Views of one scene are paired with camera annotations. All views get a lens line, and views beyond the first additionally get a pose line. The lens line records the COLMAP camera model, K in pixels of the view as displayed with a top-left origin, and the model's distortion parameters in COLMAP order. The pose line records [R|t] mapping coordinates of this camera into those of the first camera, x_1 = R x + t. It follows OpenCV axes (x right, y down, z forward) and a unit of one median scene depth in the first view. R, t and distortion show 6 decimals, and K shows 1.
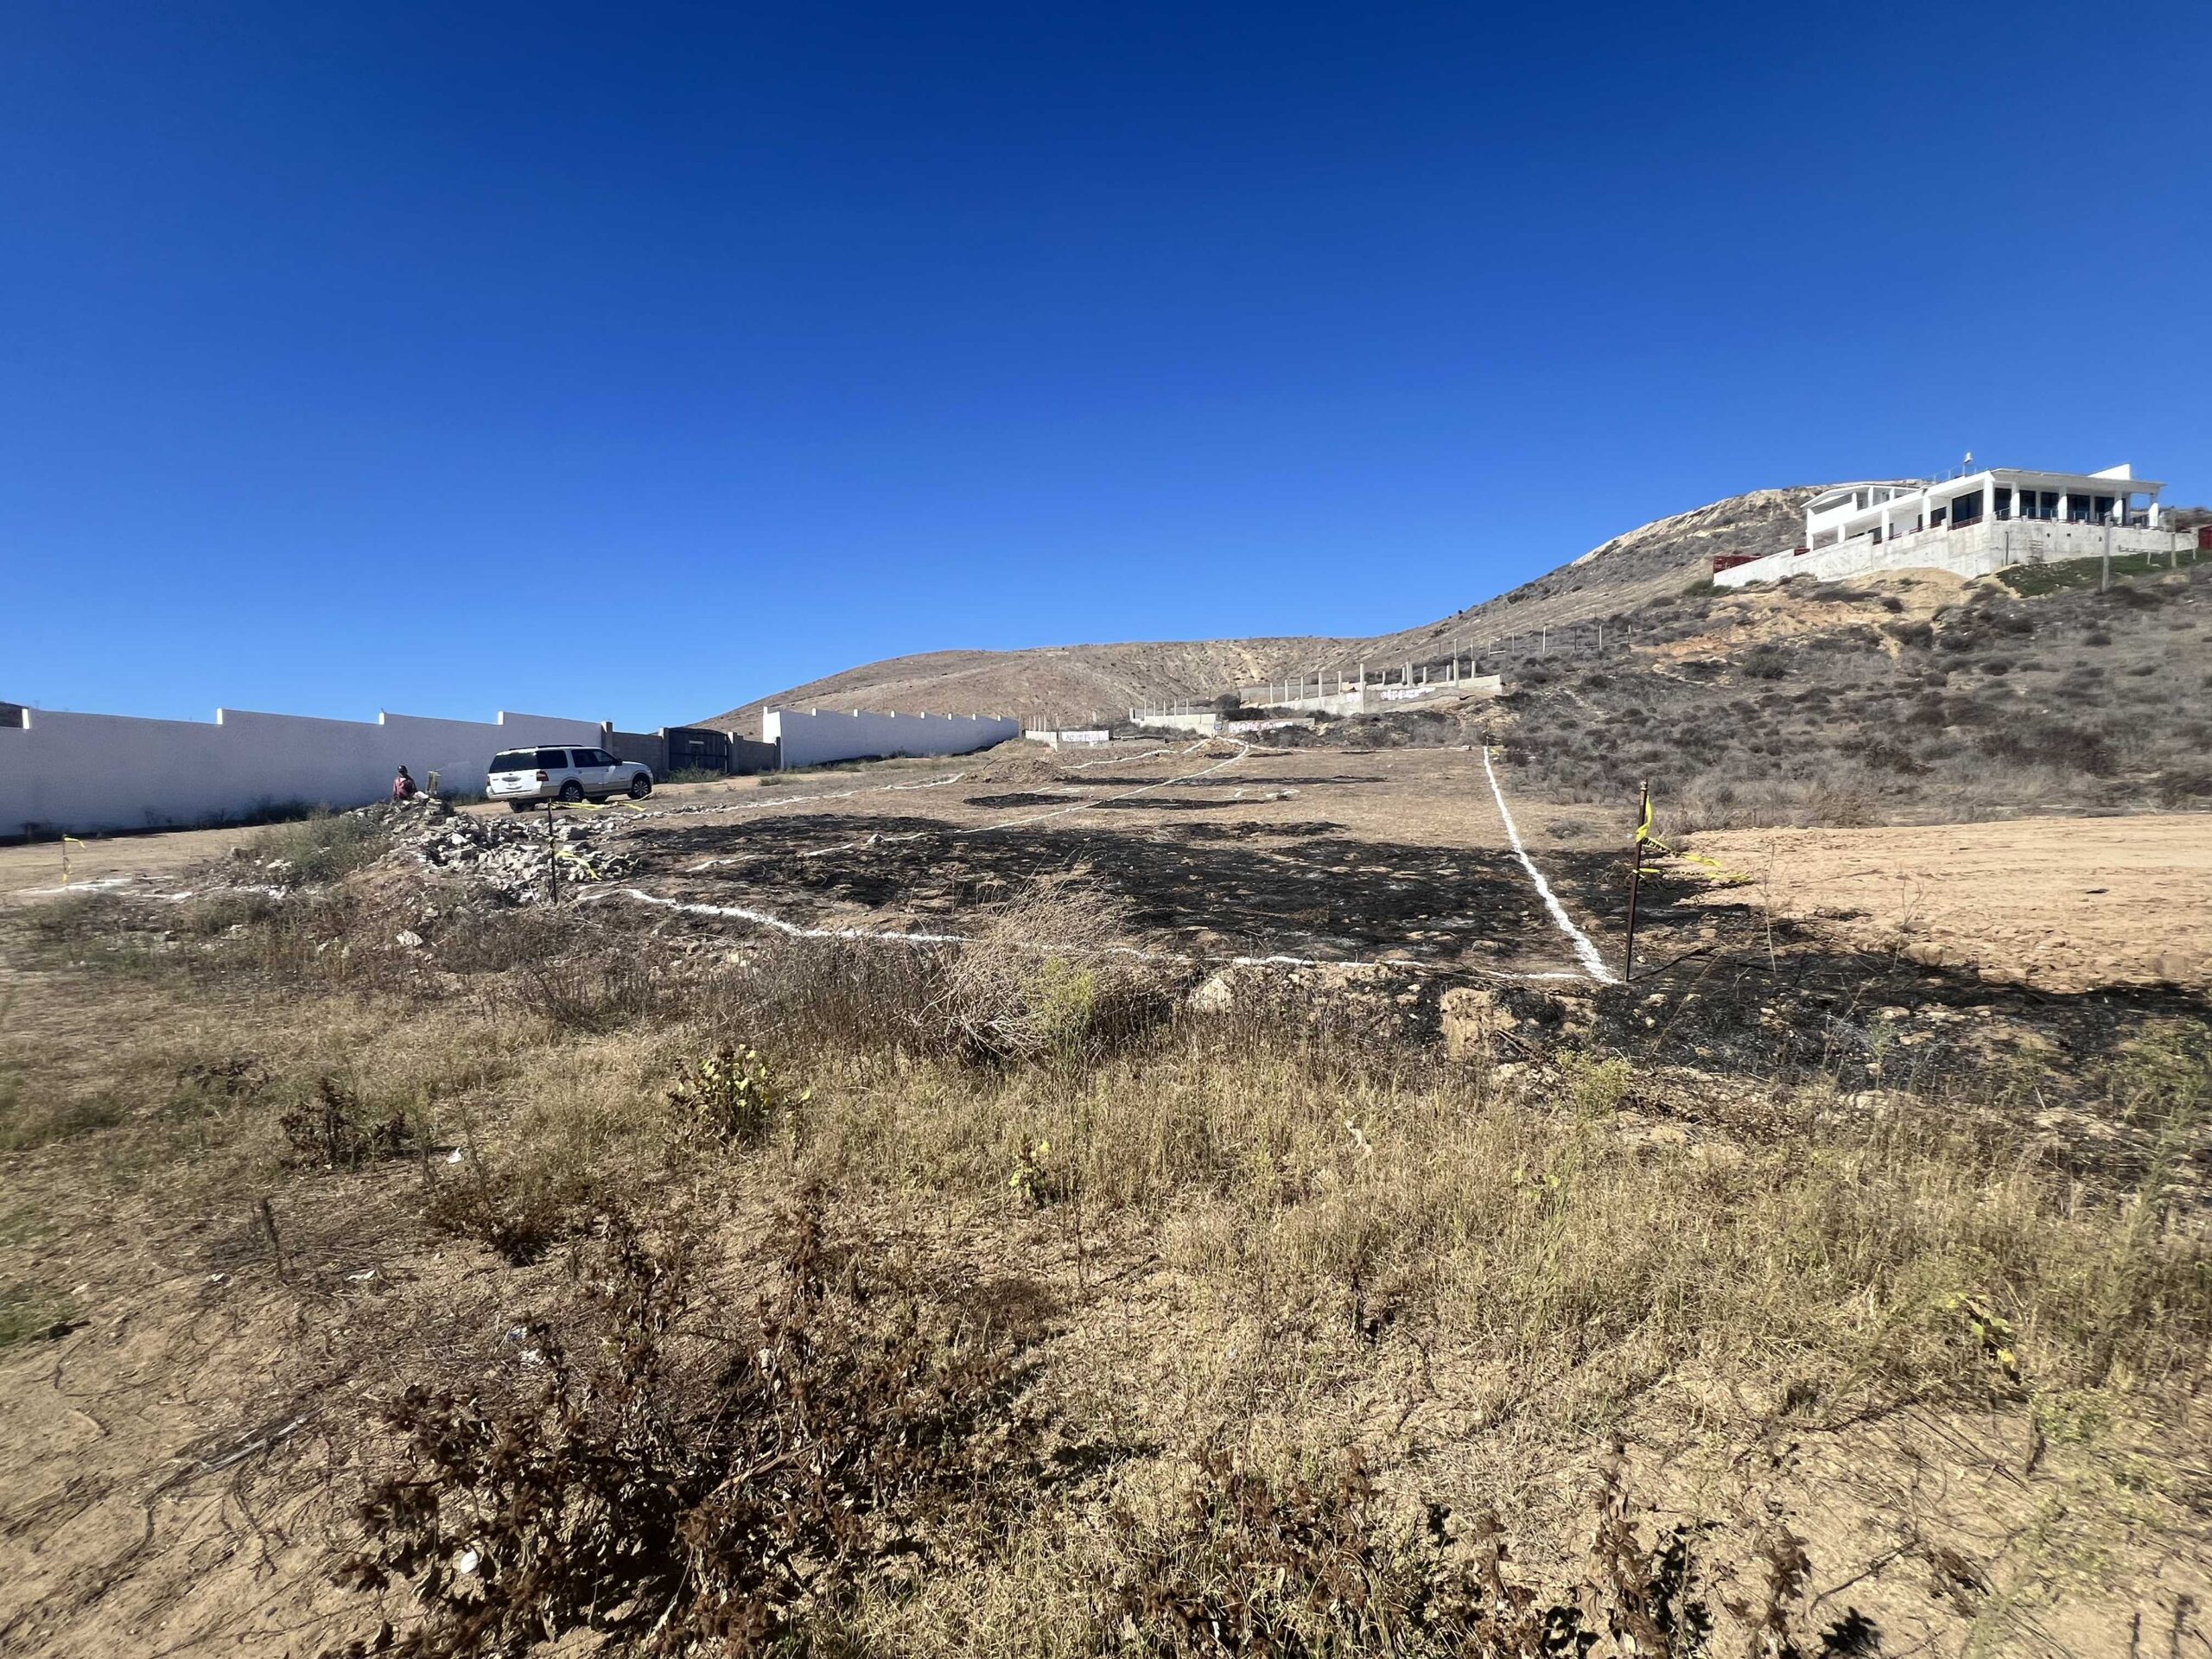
lens RADIAL K [[930.2, 0, 1102.0], [0, 930.2, 834.6], [0, 0, 1]] dist [-0.002972, 0.001295]
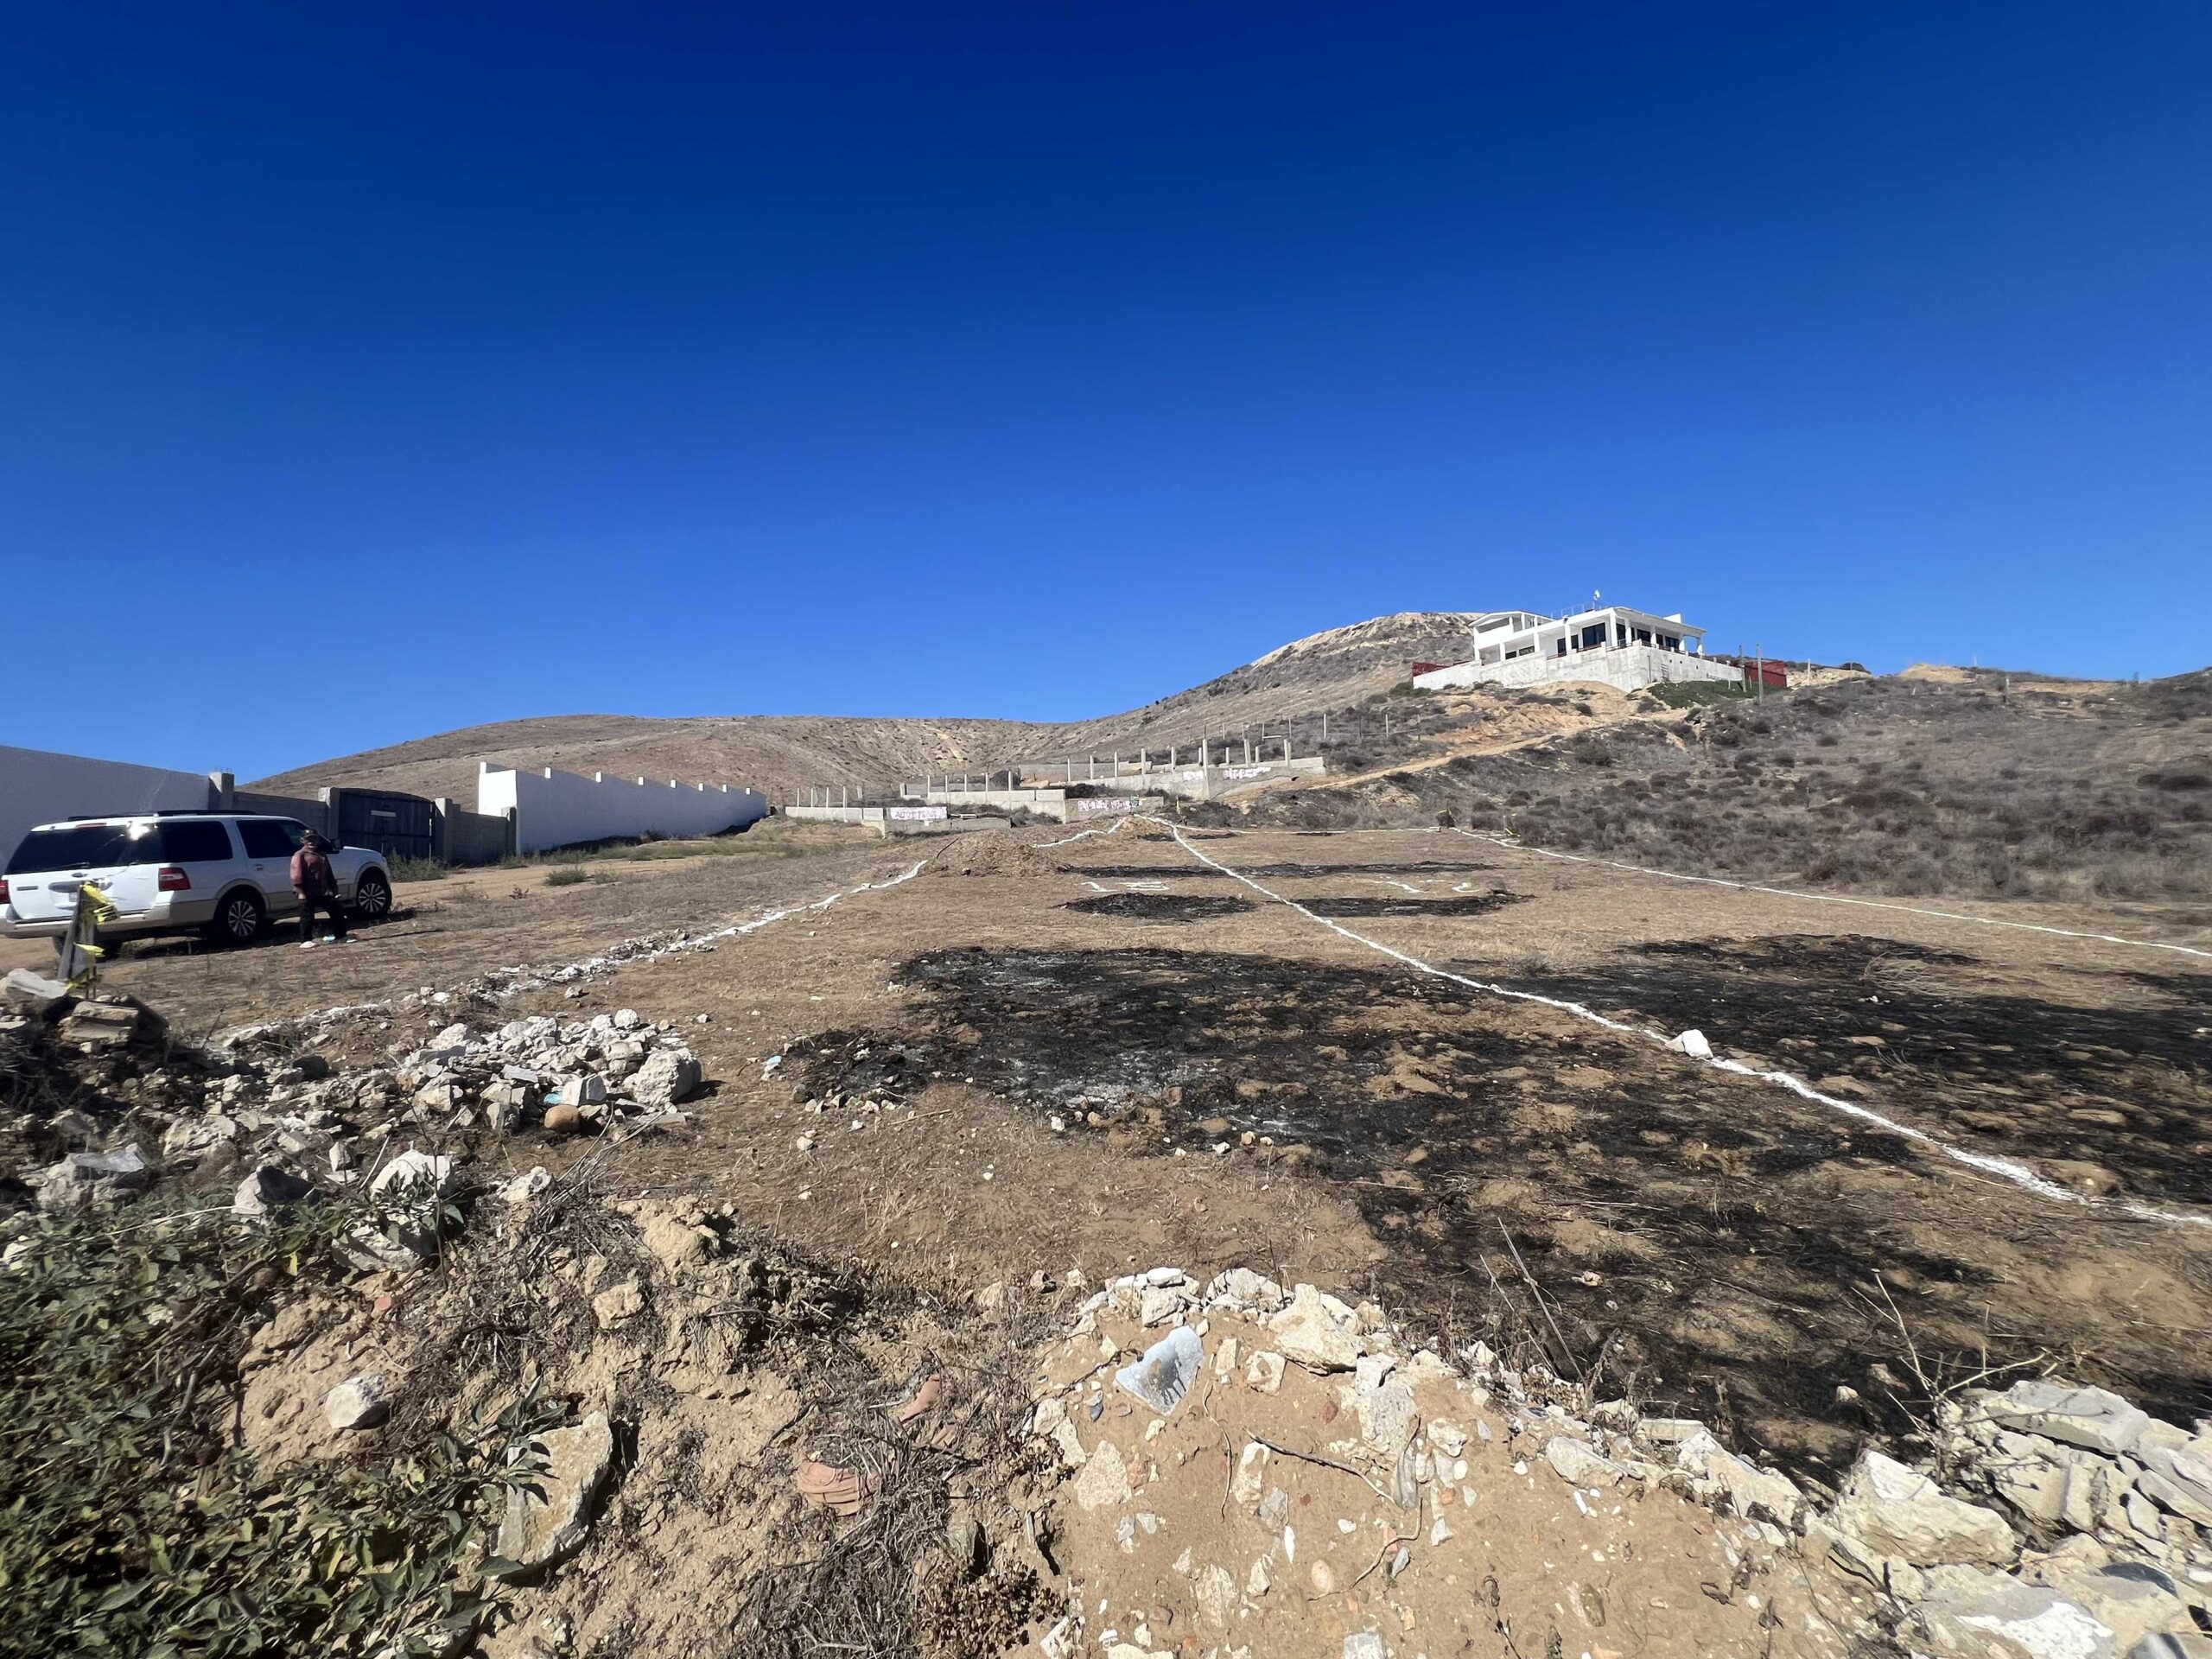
lens RADIAL K [[930.2, 0, 1106.7], [0, 930.2, 826.6], [0, 0, 1]] dist [-0.002972, 0.001295]
pose [[0.926178, 0.006009, 0.377038, -0.236415], [0.030996, 0.995276, -0.092002, -0.021844], [-0.375810, 0.096897, 0.921617, 0.279739]]
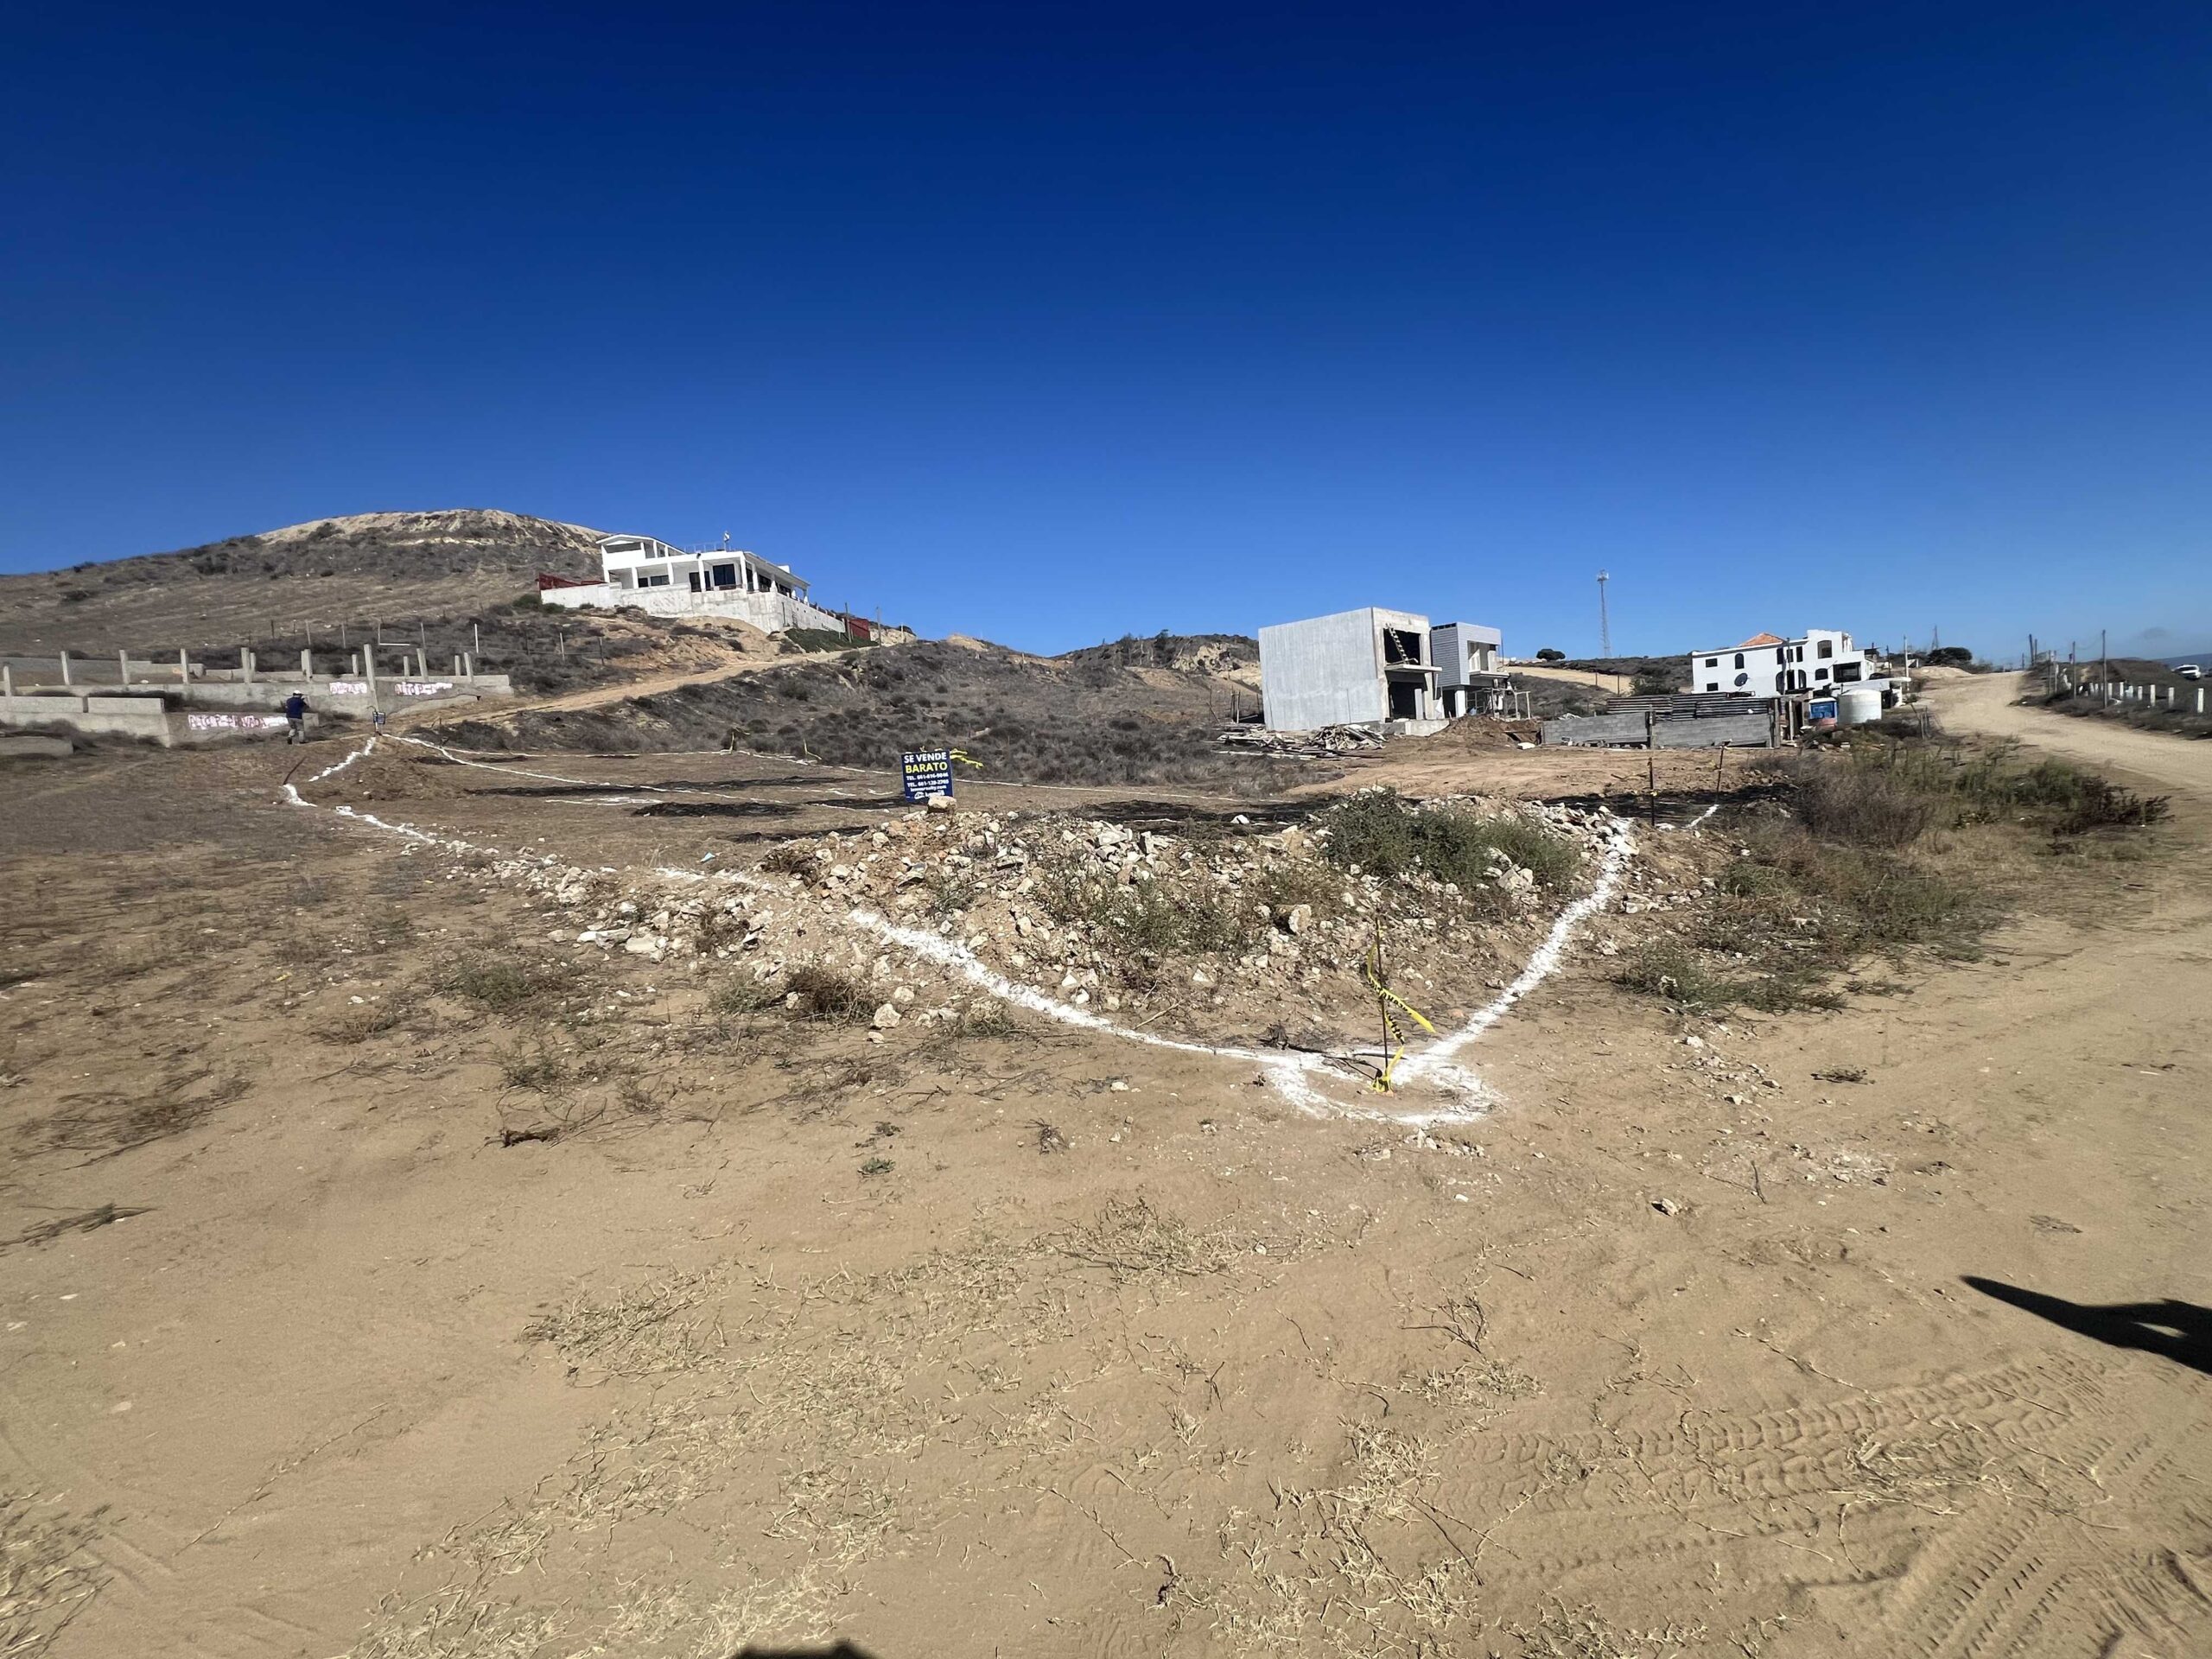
lens RADIAL K [[930.2, 0, 1108.0], [0, 930.2, 865.0], [0, 0, 1]] dist [-0.002972, 0.001295]
pose [[0.248012, -0.107629, 0.962760, -0.470747], [0.095010, 0.991721, 0.086392, -0.019146], [-0.964087, 0.070045, 0.256184, 0.344505]]
